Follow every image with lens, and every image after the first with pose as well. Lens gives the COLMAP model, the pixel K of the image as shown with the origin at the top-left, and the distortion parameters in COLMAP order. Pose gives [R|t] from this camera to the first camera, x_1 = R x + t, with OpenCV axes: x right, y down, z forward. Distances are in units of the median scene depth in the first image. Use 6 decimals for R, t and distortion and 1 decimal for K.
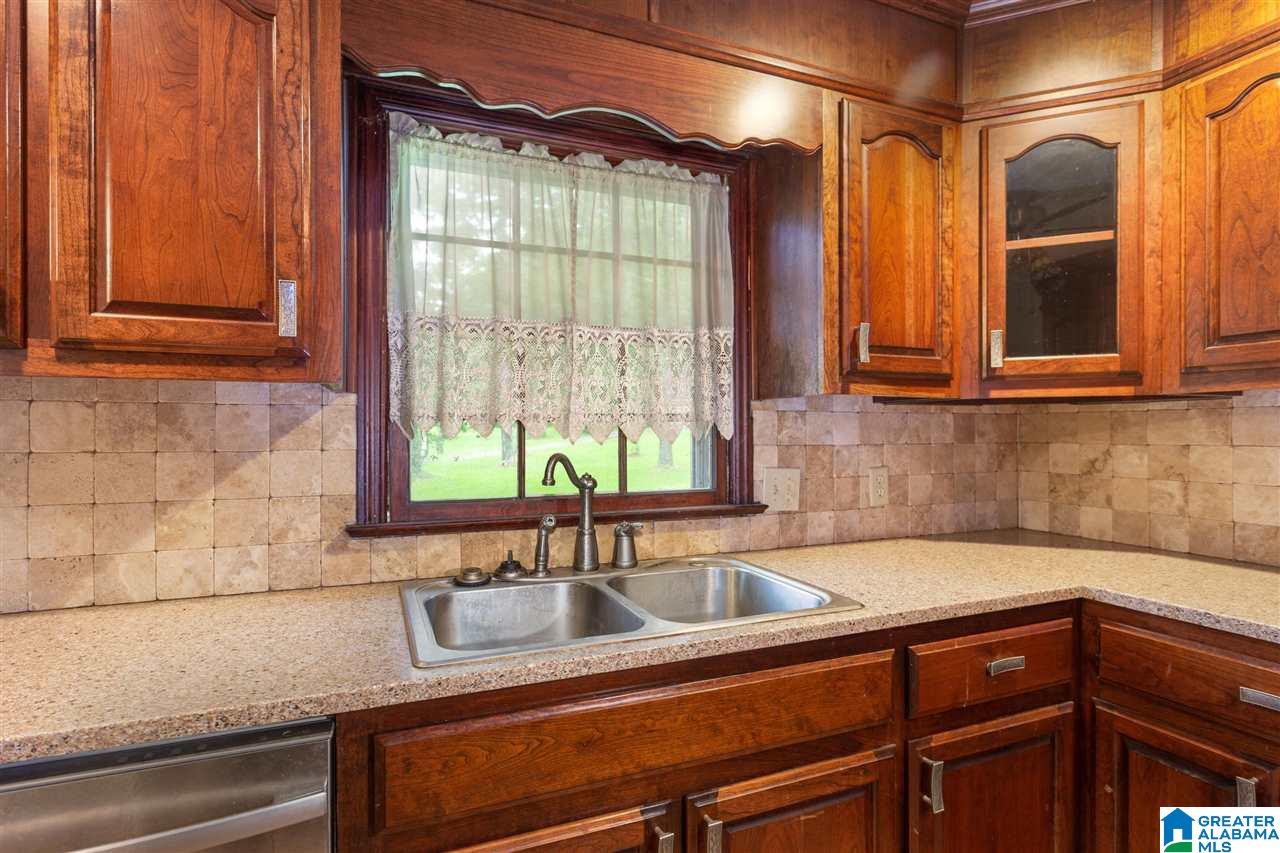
lens RADIAL K [[652.4, 0, 640.0], [0, 652.4, 426.5], [0, 0, 1]] dist [0.000538, -0.000018]
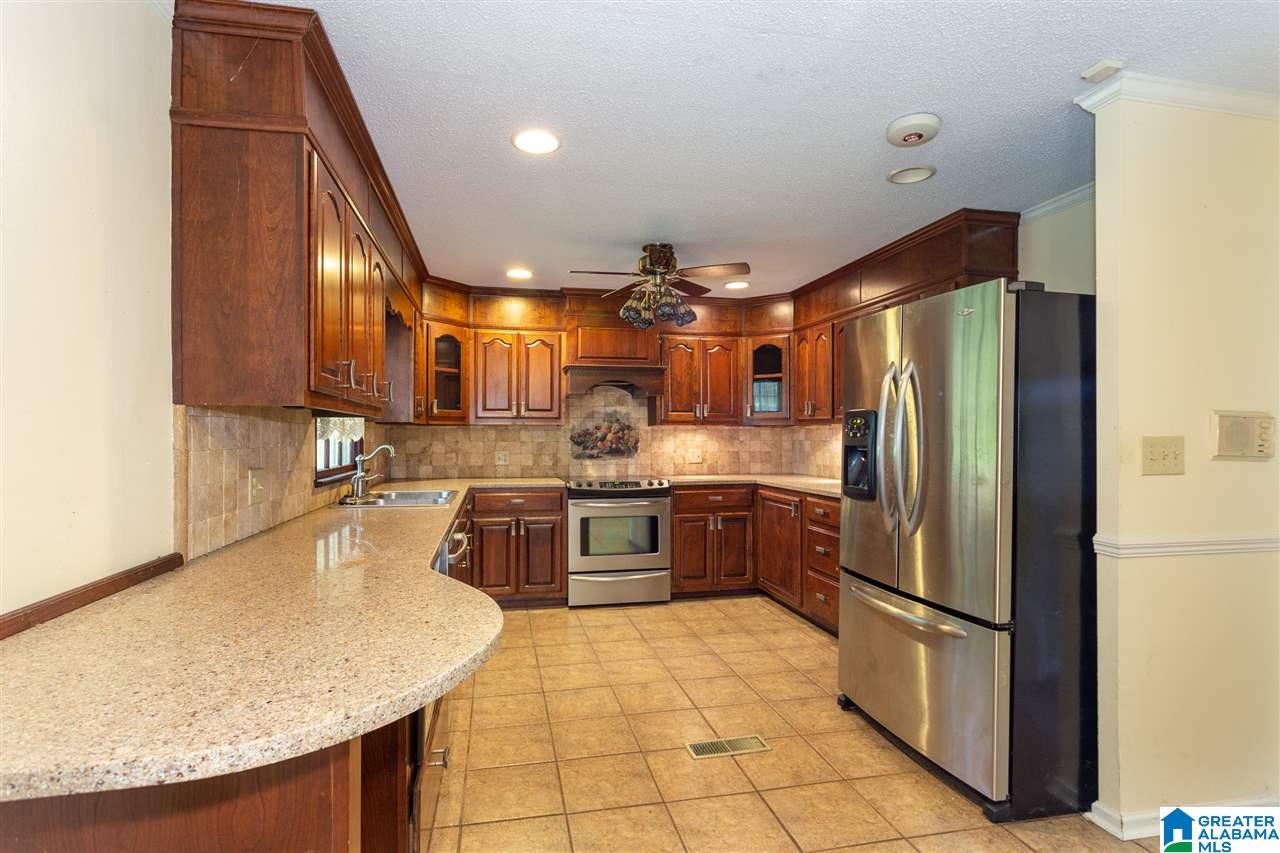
lens RADIAL K [[652.4, 0, 640.0], [0, 652.4, 426.5], [0, 0, 1]] dist [0.000538, -0.000018]
pose [[0.178445, 0.009097, 0.983908, -1.799090], [-0.005929, 0.999949, -0.008170, -0.016024], [-0.983932, -0.004376, 0.178490, -0.312981]]
